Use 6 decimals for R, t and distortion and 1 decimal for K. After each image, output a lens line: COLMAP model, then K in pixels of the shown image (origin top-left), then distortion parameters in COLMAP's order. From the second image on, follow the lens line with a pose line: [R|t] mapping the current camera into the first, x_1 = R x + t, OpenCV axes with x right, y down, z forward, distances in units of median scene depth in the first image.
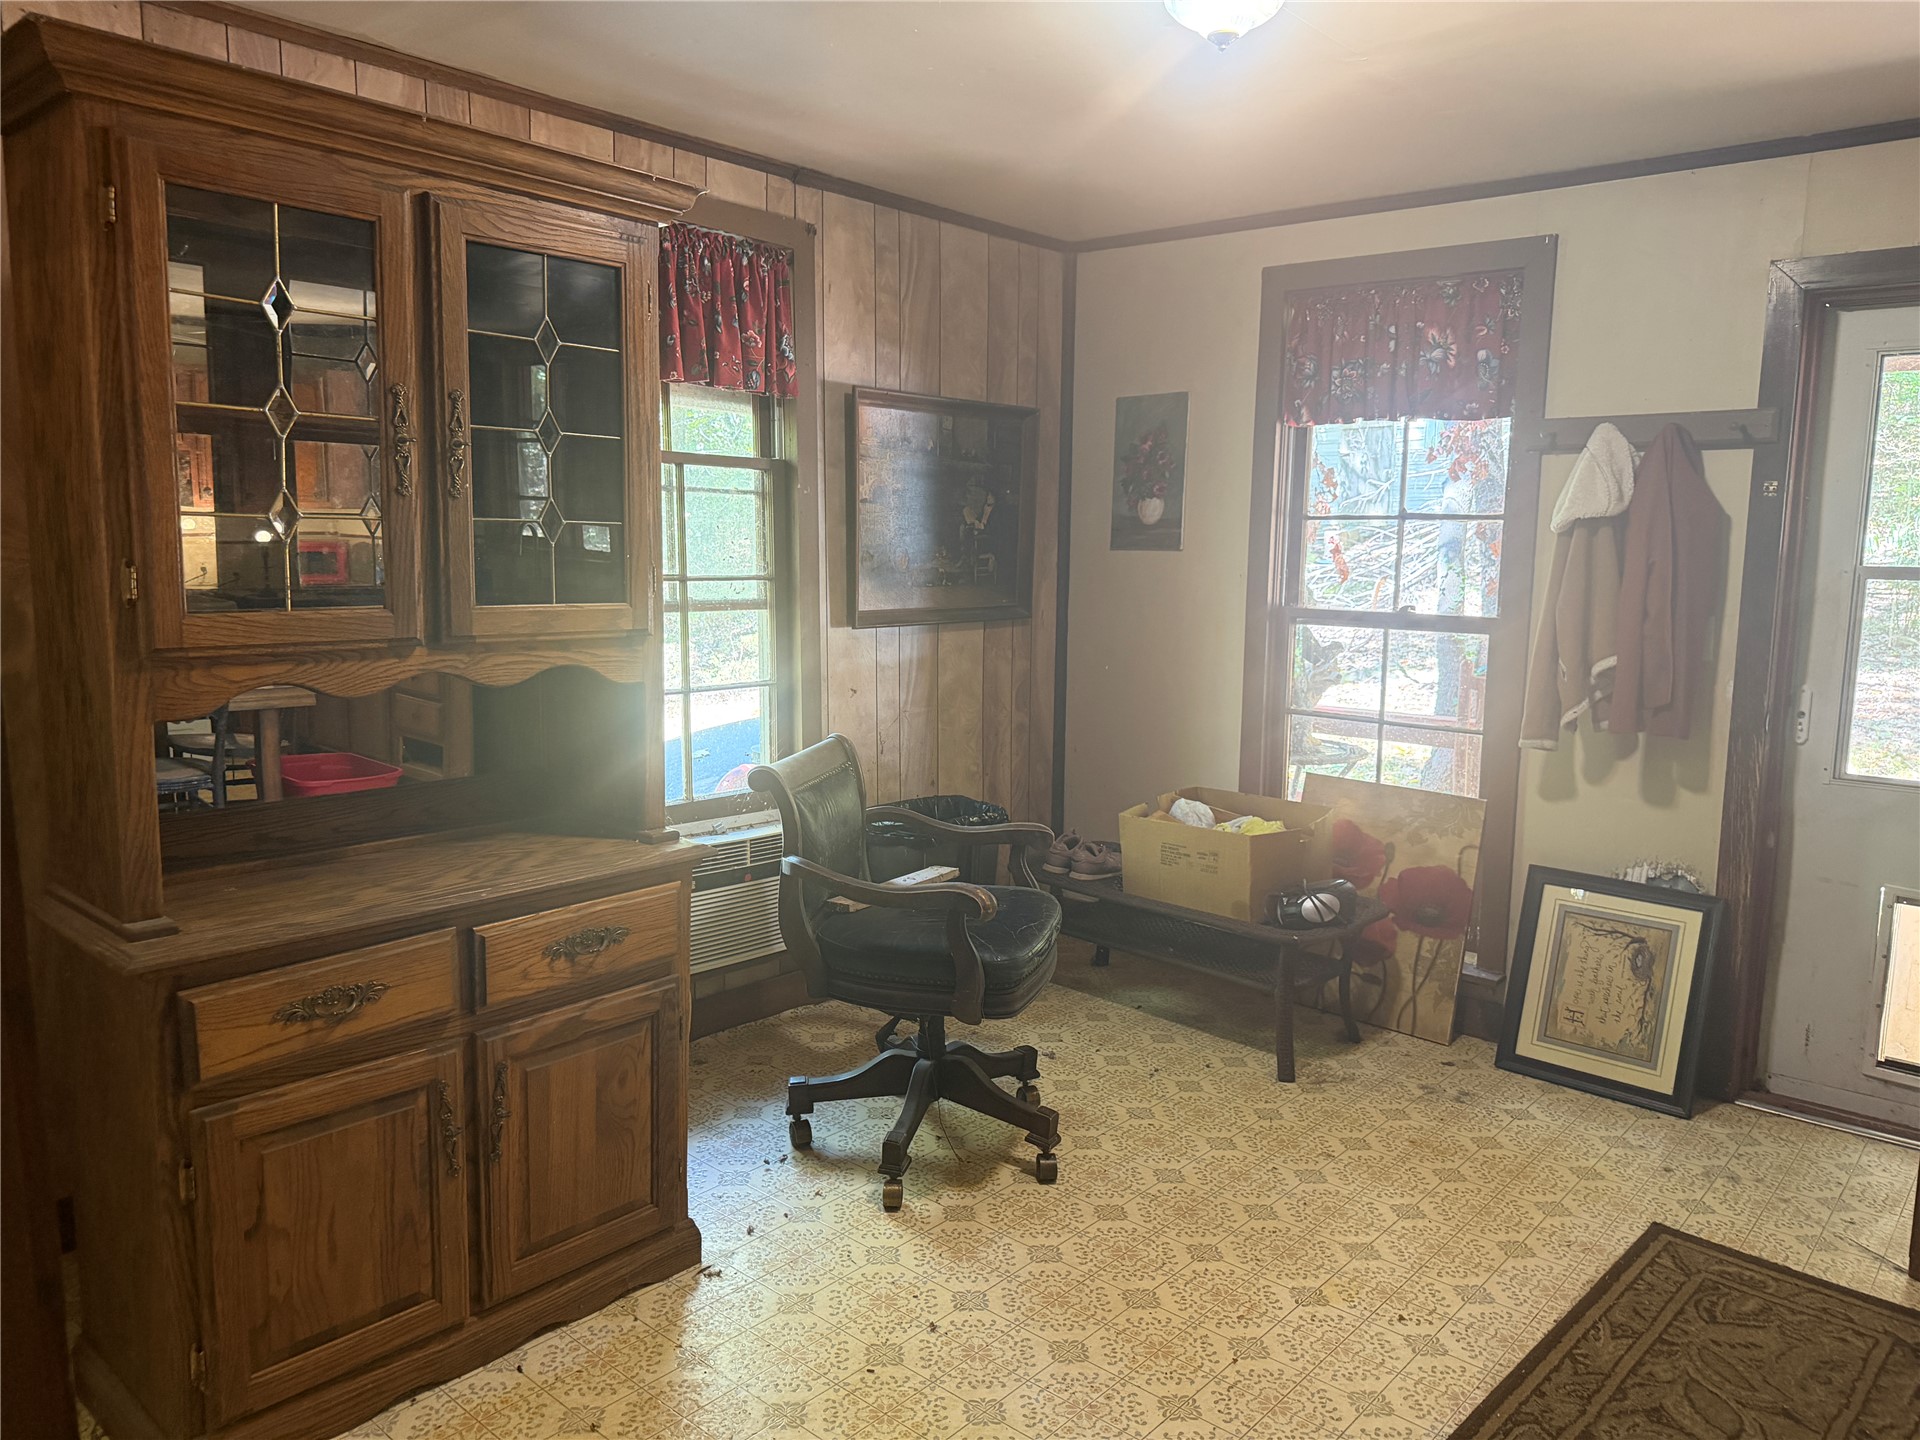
lens RADIAL K [[1346.3, 0, 951.2], [0, 1346.3, 721.3], [0, 0, 1]] dist [0.068059, -0.101229]
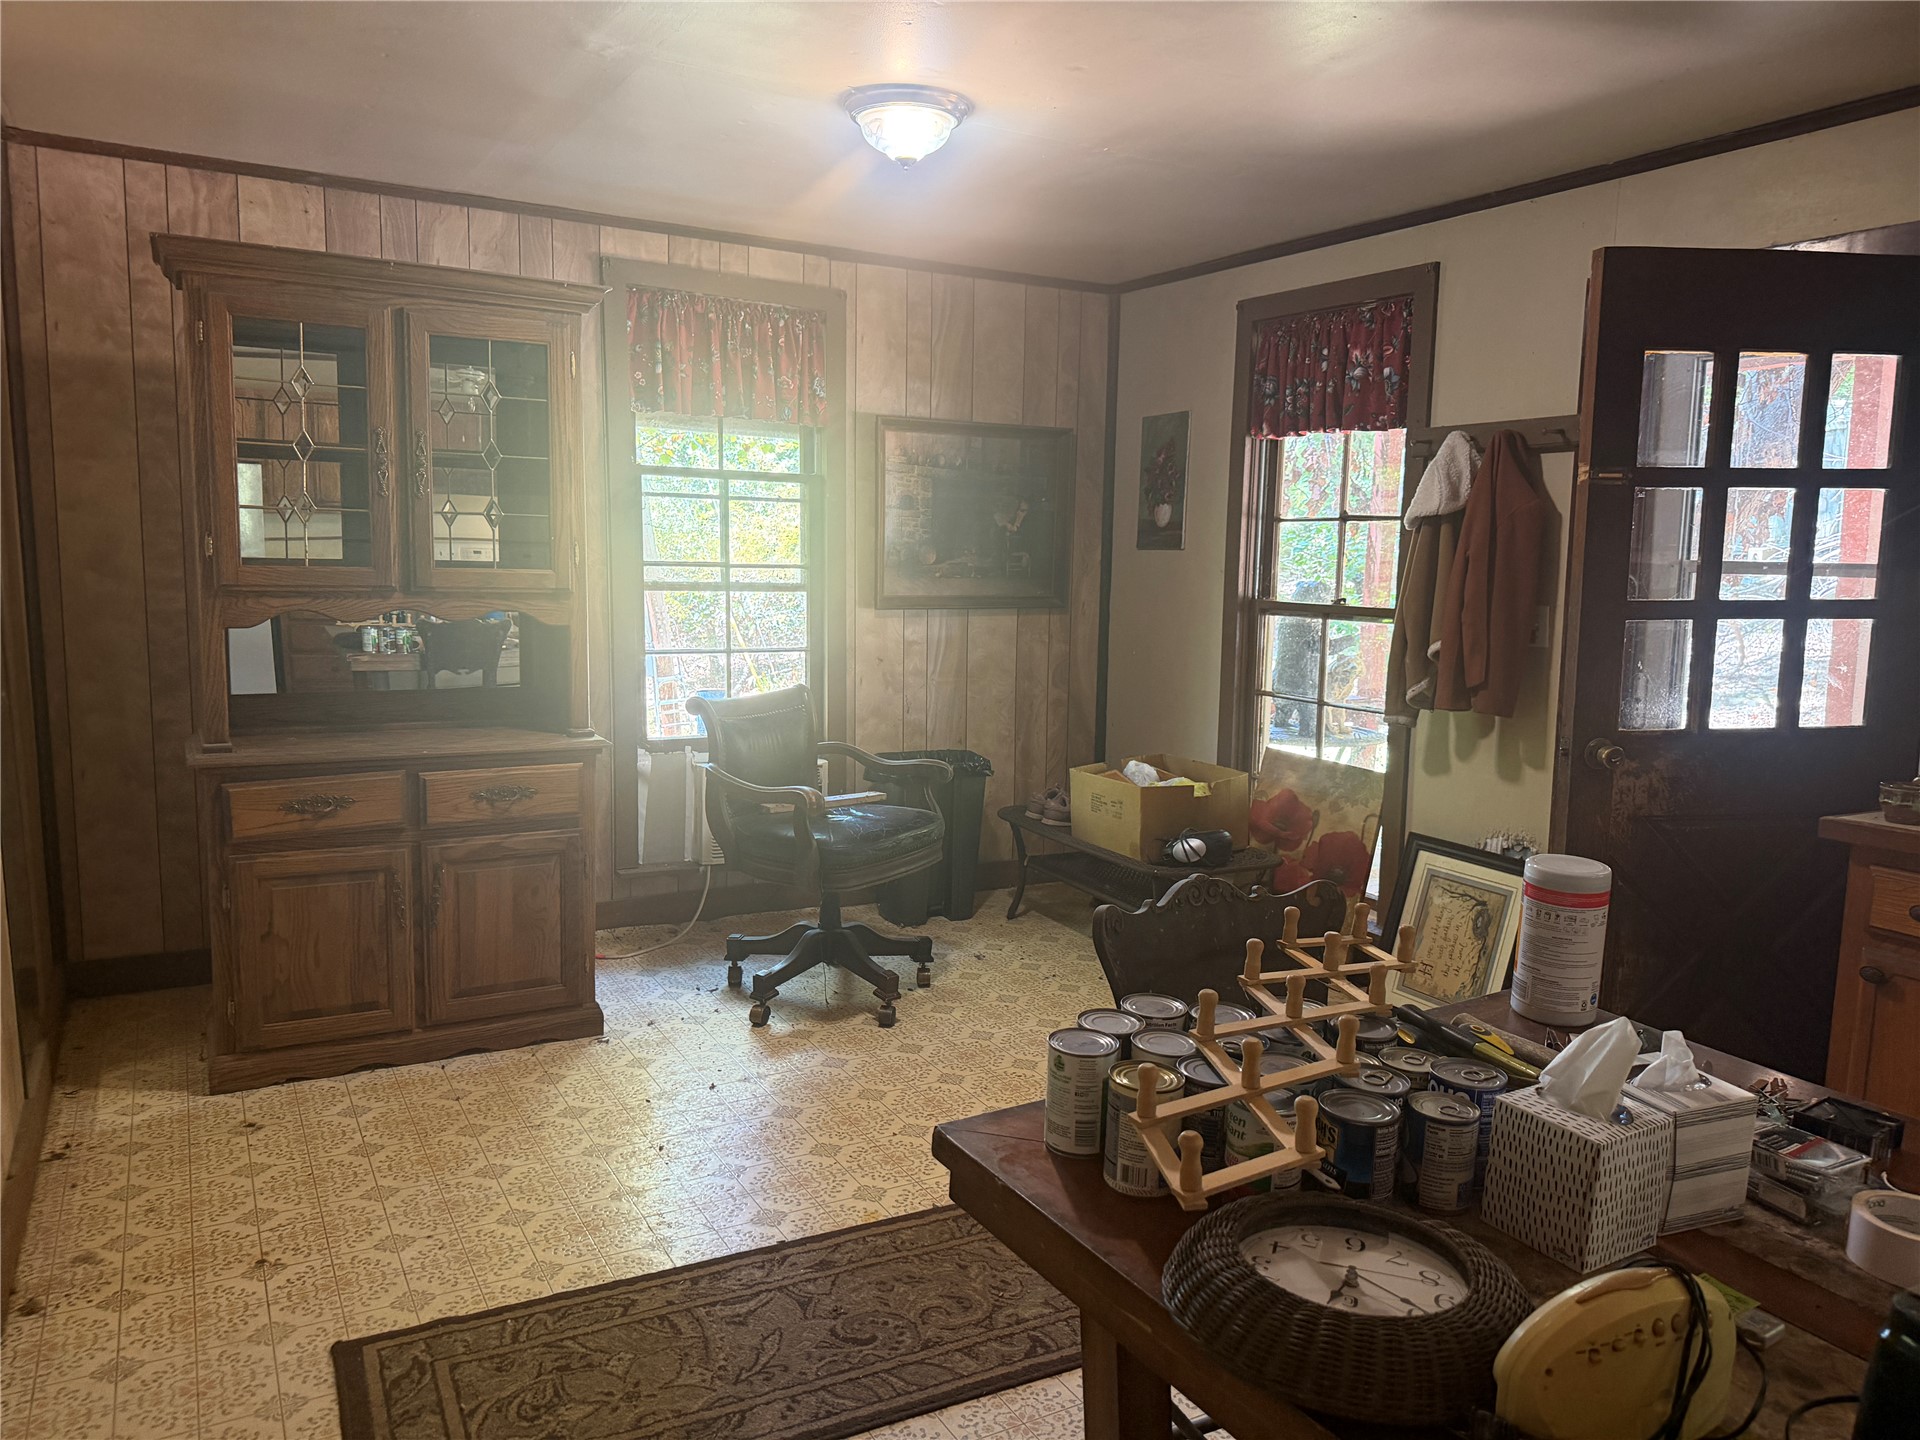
lens RADIAL K [[1346.3, 0, 951.2], [0, 1346.3, 721.3], [0, 0, 1]] dist [0.068059, -0.101229]
pose [[0.942087, 0.045893, -0.332214, 0.462750], [-0.051163, 0.998665, -0.007129, 0.045376], [0.331443, 0.023713, 0.943177, -0.169942]]
